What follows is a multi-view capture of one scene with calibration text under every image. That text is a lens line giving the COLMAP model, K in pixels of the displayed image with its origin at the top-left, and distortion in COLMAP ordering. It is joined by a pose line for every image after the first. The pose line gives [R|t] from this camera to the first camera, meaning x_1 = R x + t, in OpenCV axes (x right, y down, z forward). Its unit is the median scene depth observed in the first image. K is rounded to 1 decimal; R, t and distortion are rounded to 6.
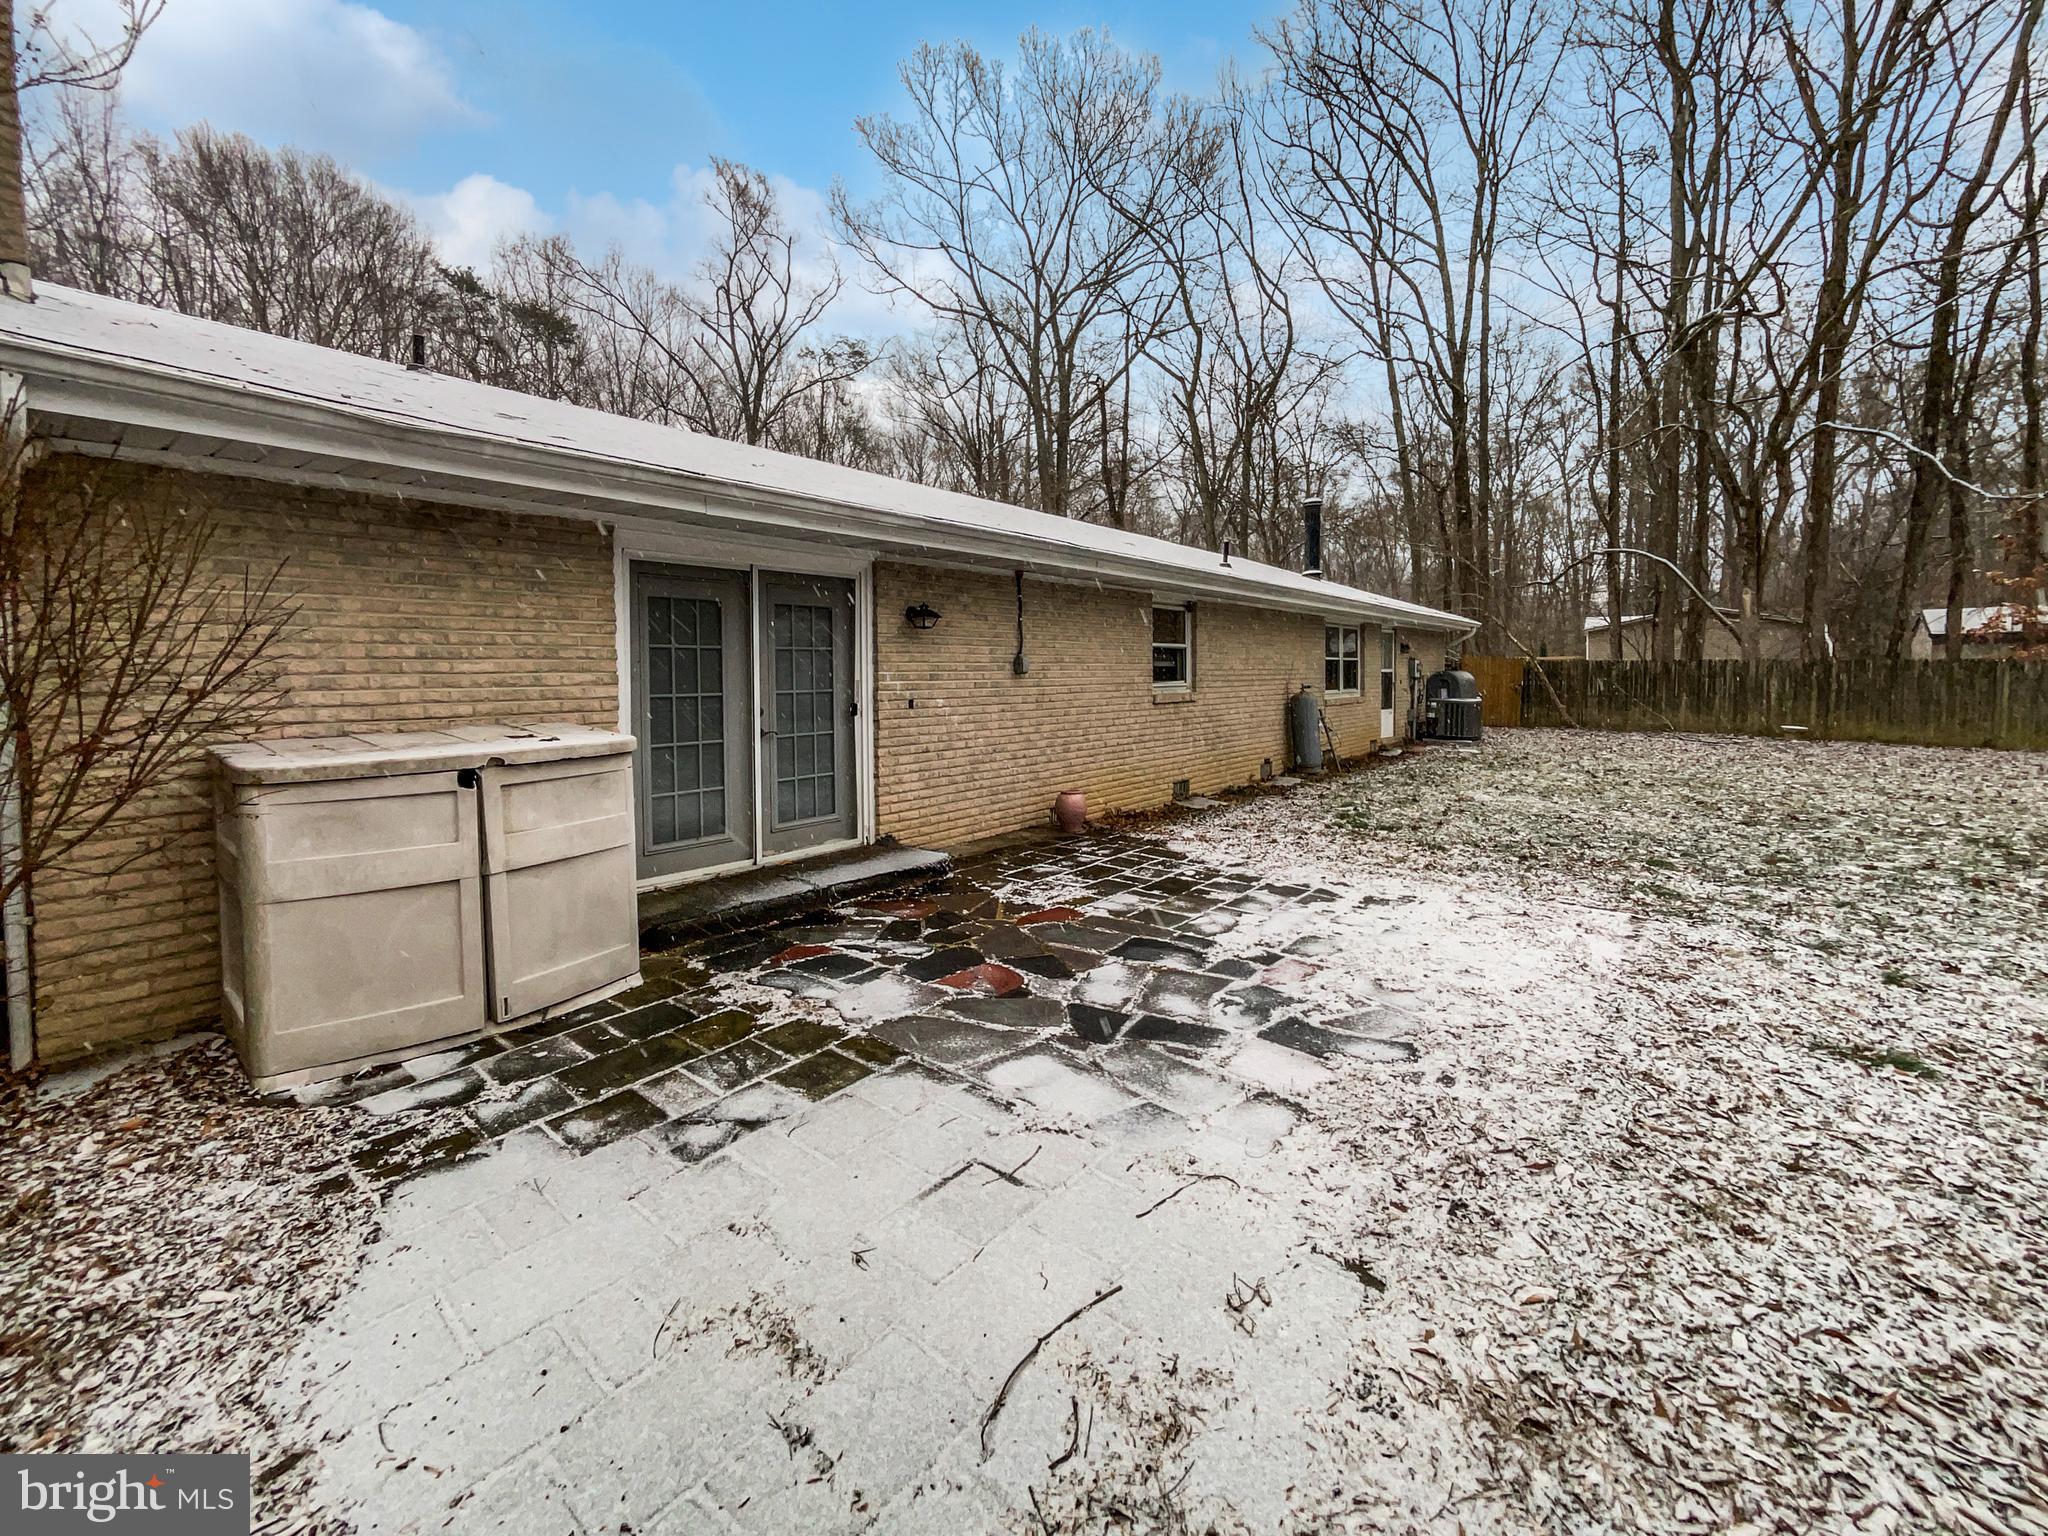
lens RADIAL K [[821.9, 0, 1024.0], [0, 821.9, 768.0], [0, 0, 1]] dist [-0.000575, -0.000355]
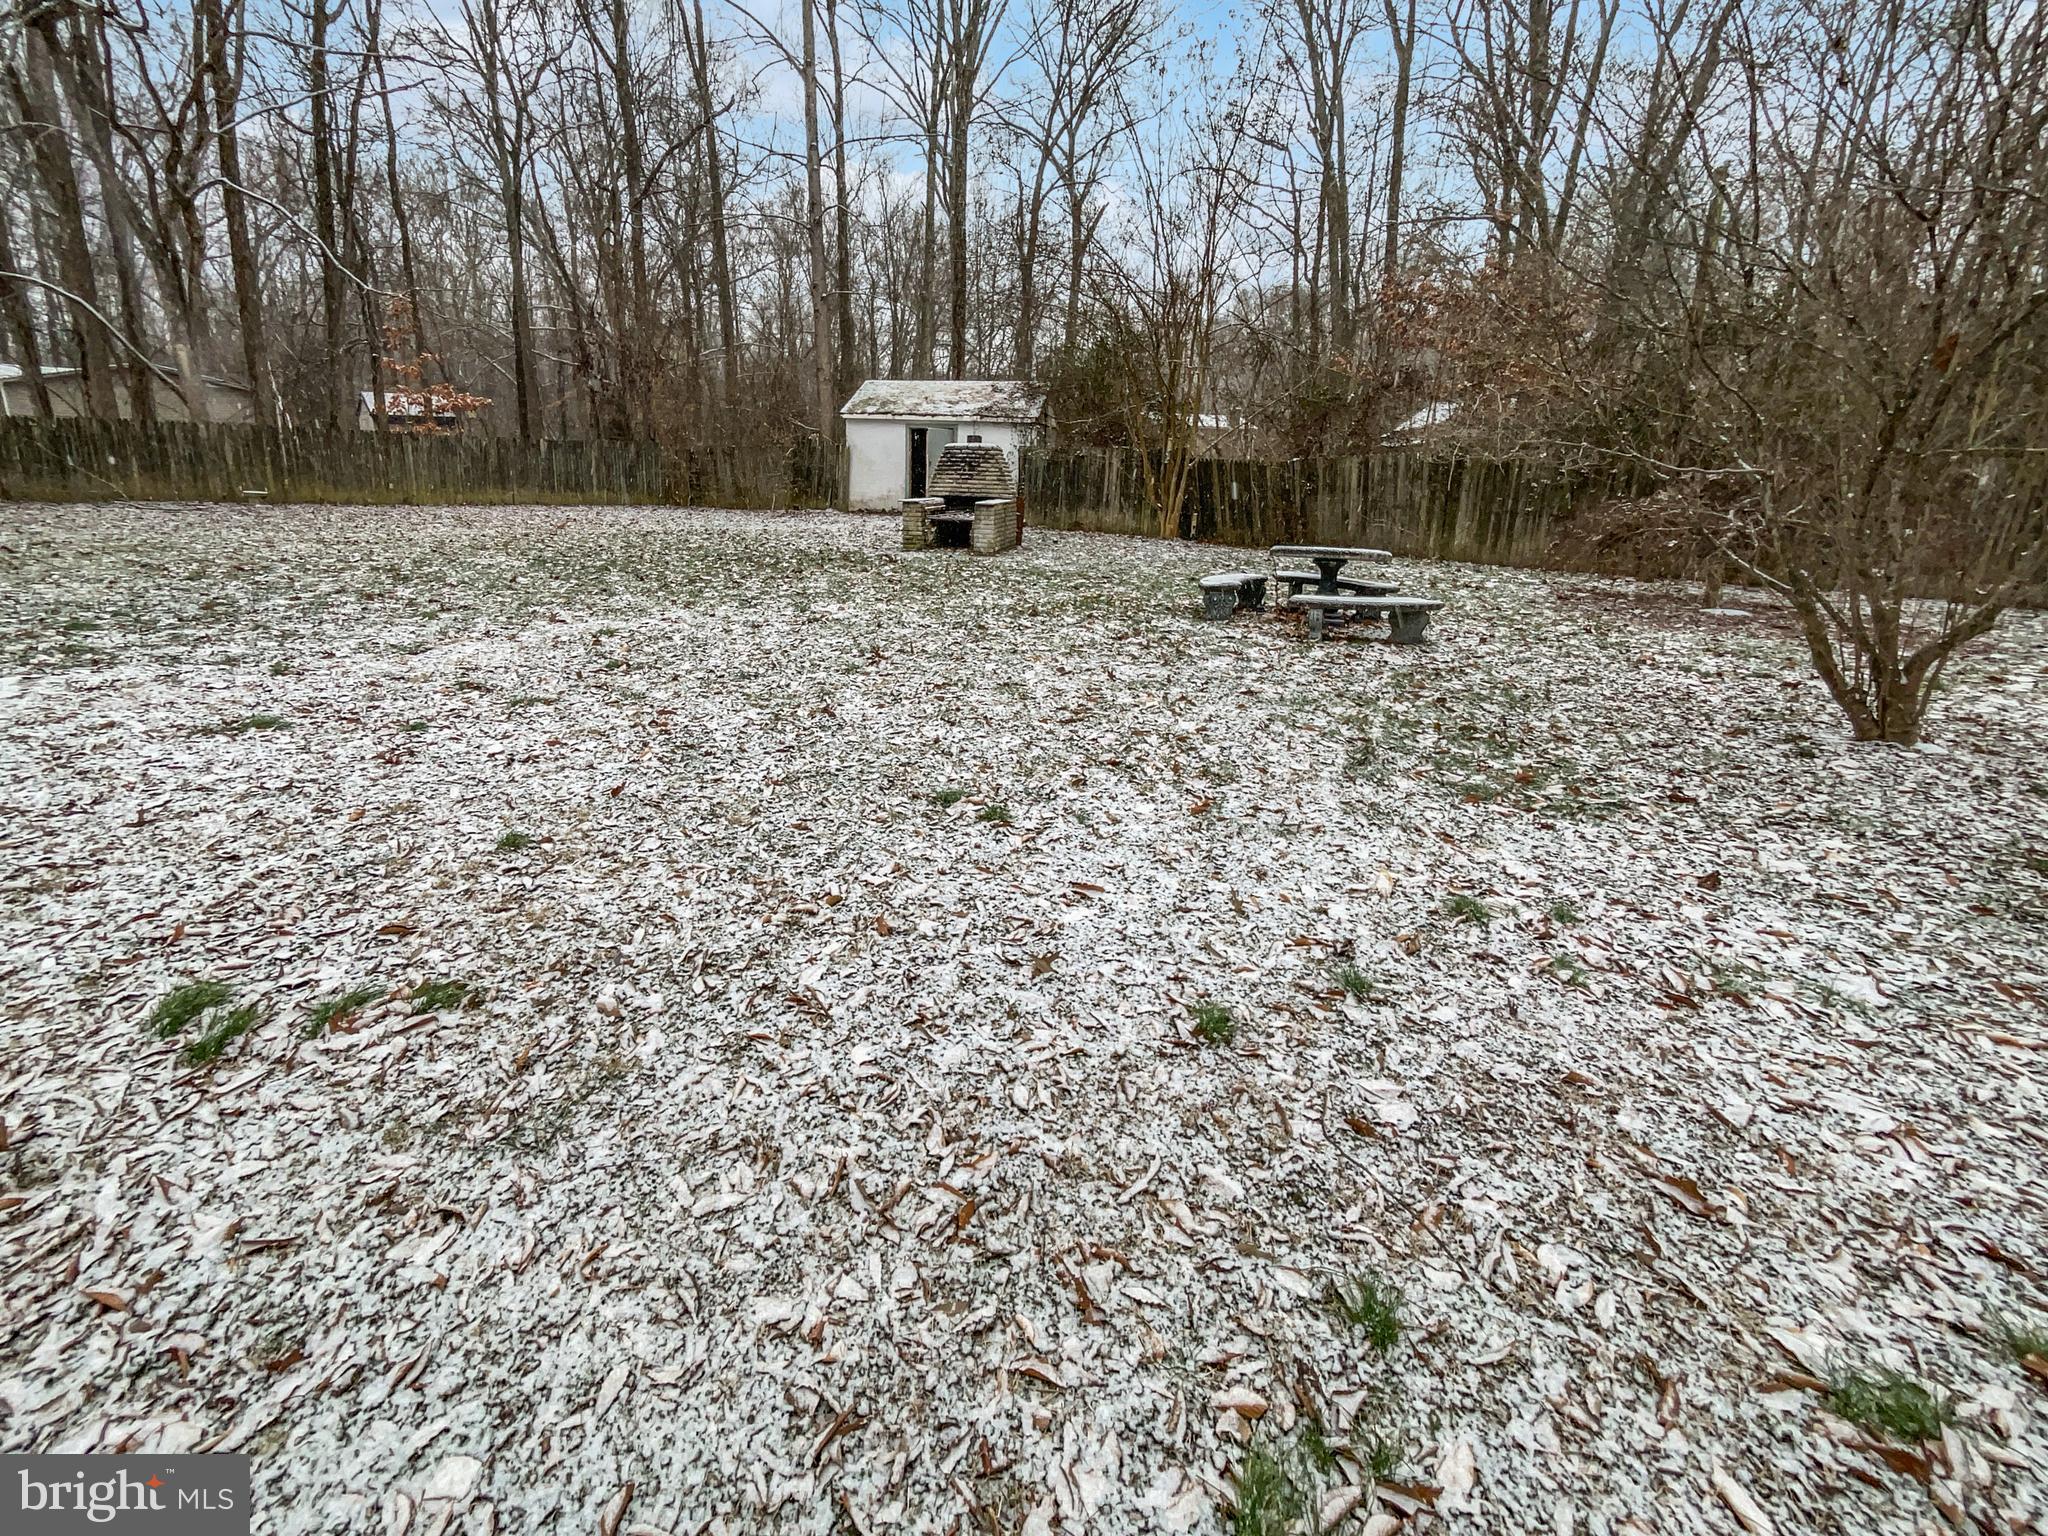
lens RADIAL K [[821.9, 0, 1024.0], [0, 821.9, 768.0], [0, 0, 1]] dist [-0.000575, -0.000355]
pose [[0.179107, -0.310839, 0.933434, 0.074636], [0.093905, 0.949846, 0.298286, 0.117528], [-0.979338, 0.034229, 0.199313, -0.264116]]
